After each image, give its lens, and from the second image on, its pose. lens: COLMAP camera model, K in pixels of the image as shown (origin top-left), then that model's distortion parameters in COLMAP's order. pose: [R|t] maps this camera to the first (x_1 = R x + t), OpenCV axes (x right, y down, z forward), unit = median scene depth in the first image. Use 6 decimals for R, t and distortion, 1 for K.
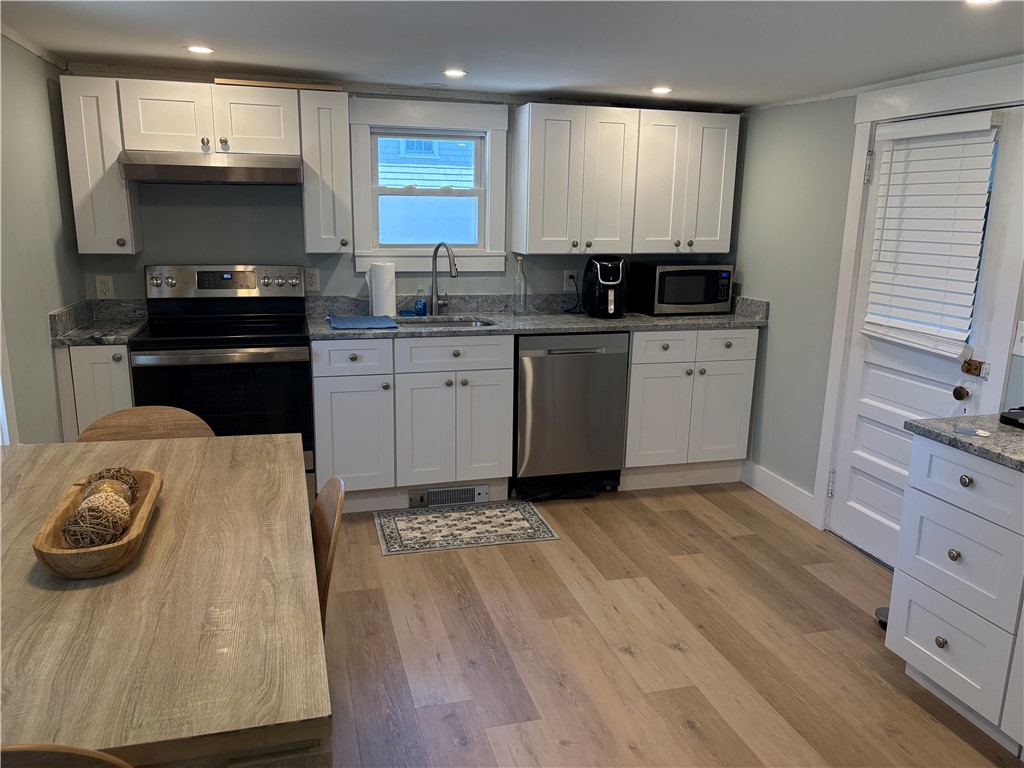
lens RADIAL K [[772.8, 0, 512.0], [0, 772.8, 384.0], [0, 0, 1]] dist [0.063254, -0.000341]
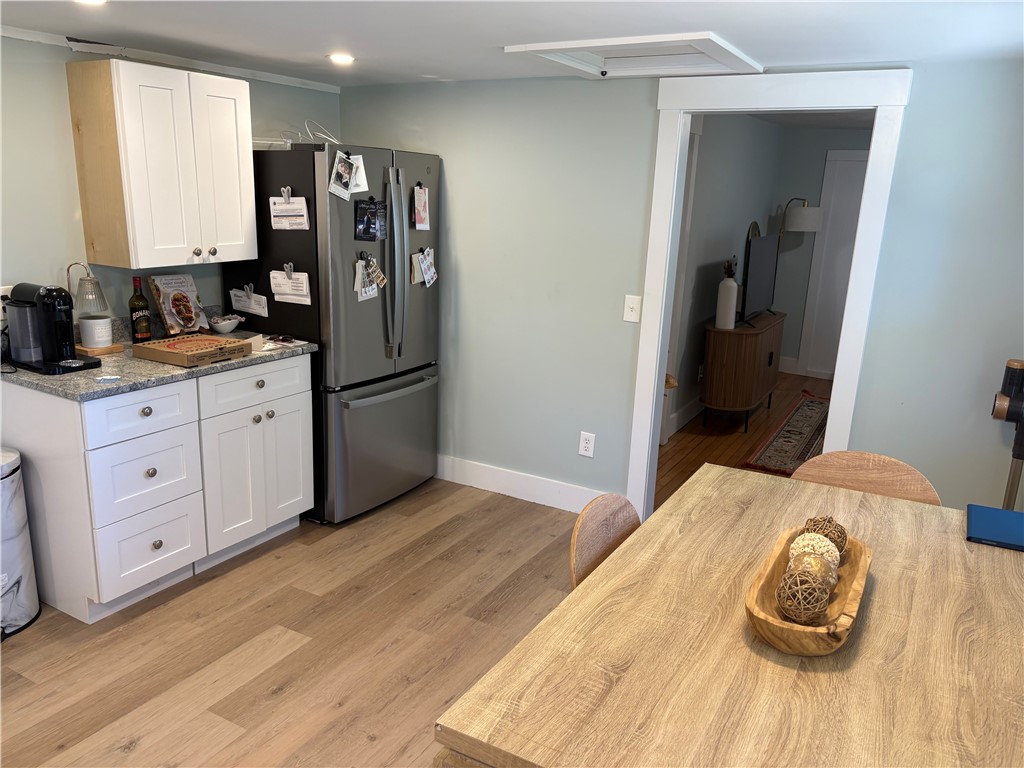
lens RADIAL K [[785.8, 0, 510.3], [0, 785.8, 404.7], [0, 0, 1]] dist [0.029658, -0.000894]
pose [[-0.693970, -0.231090, 0.681911, -0.625600], [0.107519, 0.903213, 0.415507, -0.321822], [-0.711931, 0.361668, -0.601956, 1.271348]]
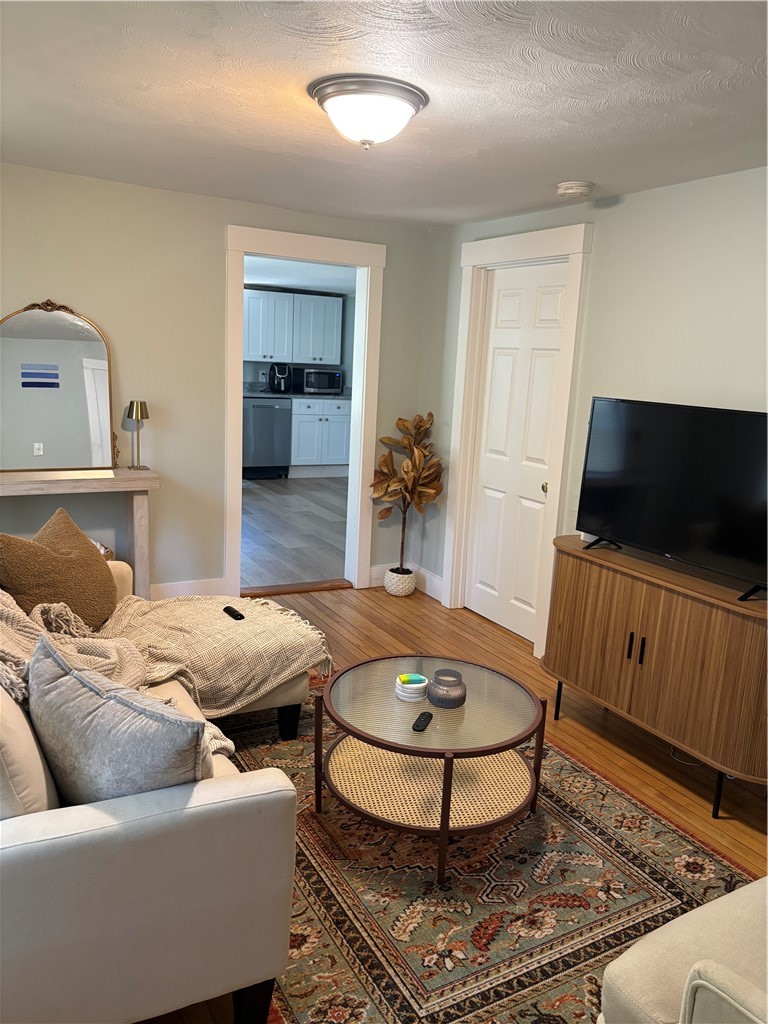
lens RADIAL K [[772.8, 0, 384.0], [0, 772.8, 512.0], [0, 0, 1]] dist [0.063254, -0.000341]
pose [[0.973244, -0.016252, 0.229201, -0.090968], [0.018032, 0.999821, -0.005676, 0.252411], [-0.229067, 0.009657, 0.973363, -1.094185]]
